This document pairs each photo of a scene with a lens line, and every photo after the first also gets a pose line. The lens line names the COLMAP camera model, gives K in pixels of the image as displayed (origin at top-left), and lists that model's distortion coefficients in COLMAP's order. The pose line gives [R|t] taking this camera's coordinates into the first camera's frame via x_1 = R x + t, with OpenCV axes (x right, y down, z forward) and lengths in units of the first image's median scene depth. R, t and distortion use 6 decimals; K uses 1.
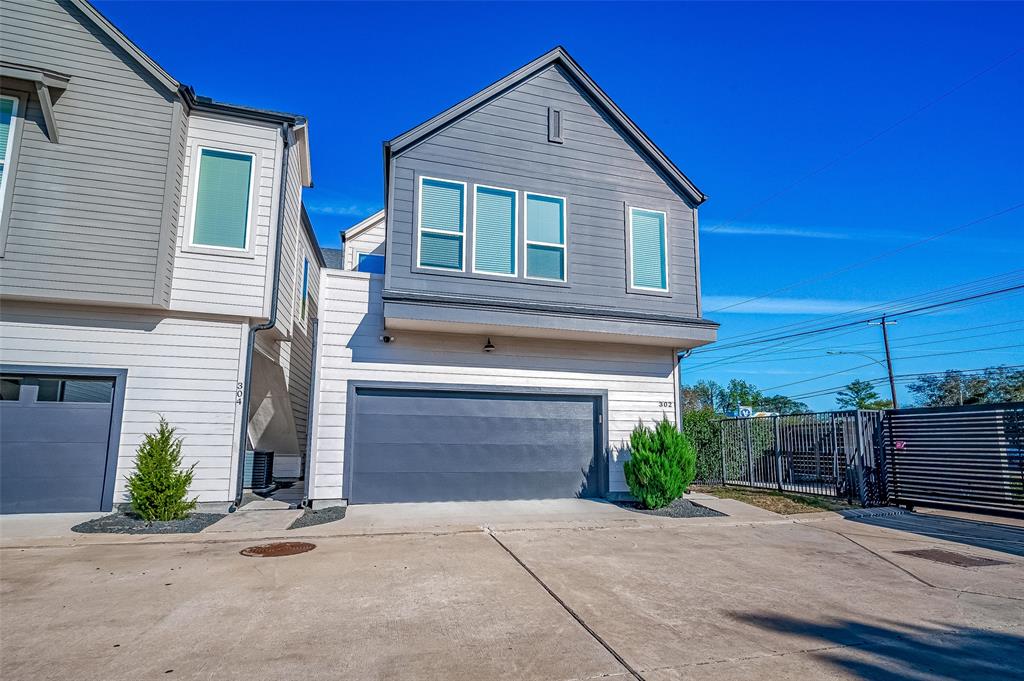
lens RADIAL K [[429.0, 0, 483.9], [0, 429.0, 391.8], [0, 0, 1]] dist [0.000826, 0.000318]
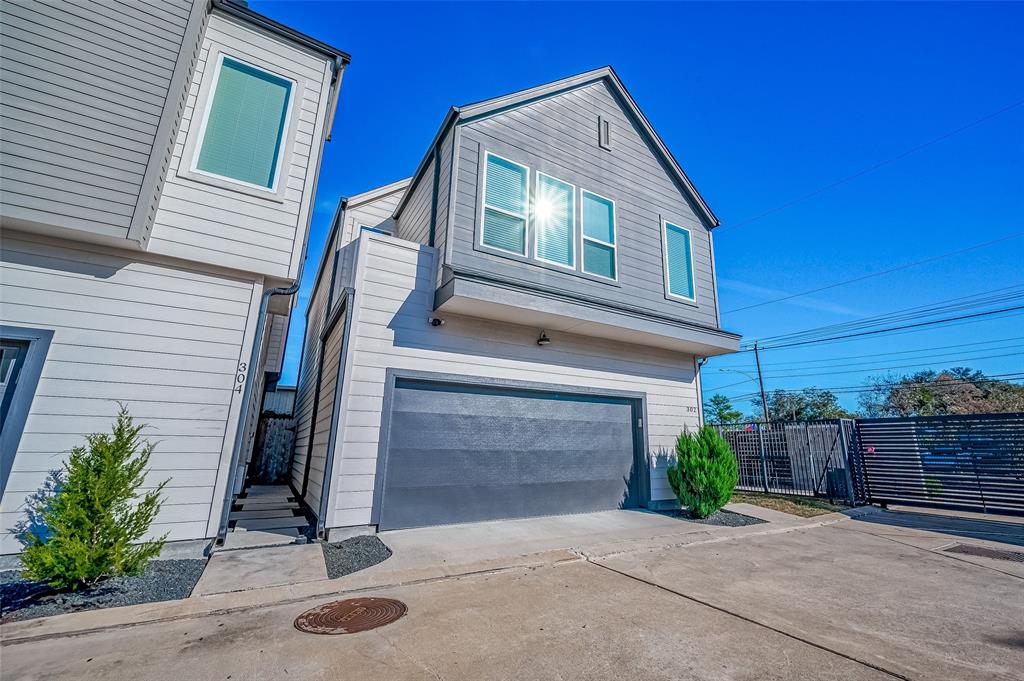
lens RADIAL K [[424.5, 0, 543.6], [0, 424.5, 337.9], [0, 0, 1]] dist [0.000178, 0.000103]
pose [[0.953227, 0.075569, 0.292655, -0.264478], [-0.035843, 0.989671, -0.138806, 0.015923], [-0.300121, 0.121824, 0.946090, 0.151183]]
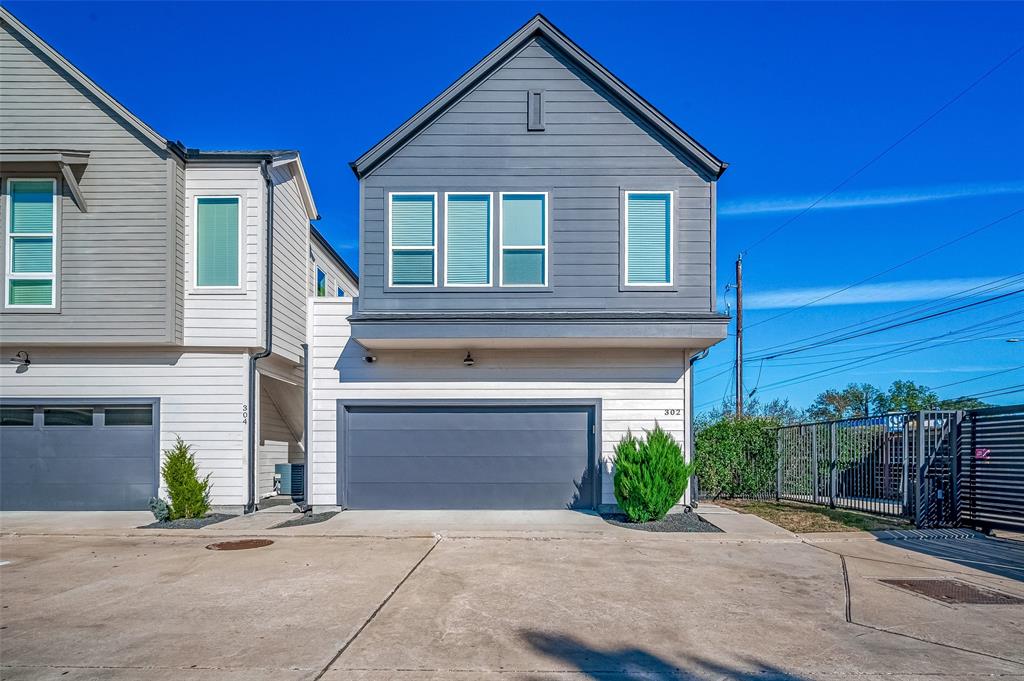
lens RADIAL K [[407.3, 0, 515.1], [0, 407.3, 450.9], [0, 0, 1]] dist [-0.000246, -0.000094]
pose [[0.971644, -0.010199, -0.236229, 0.358659], [0.035200, 0.994176, 0.101861, 0.013169], [0.233814, -0.107288, 0.966344, 0.079097]]
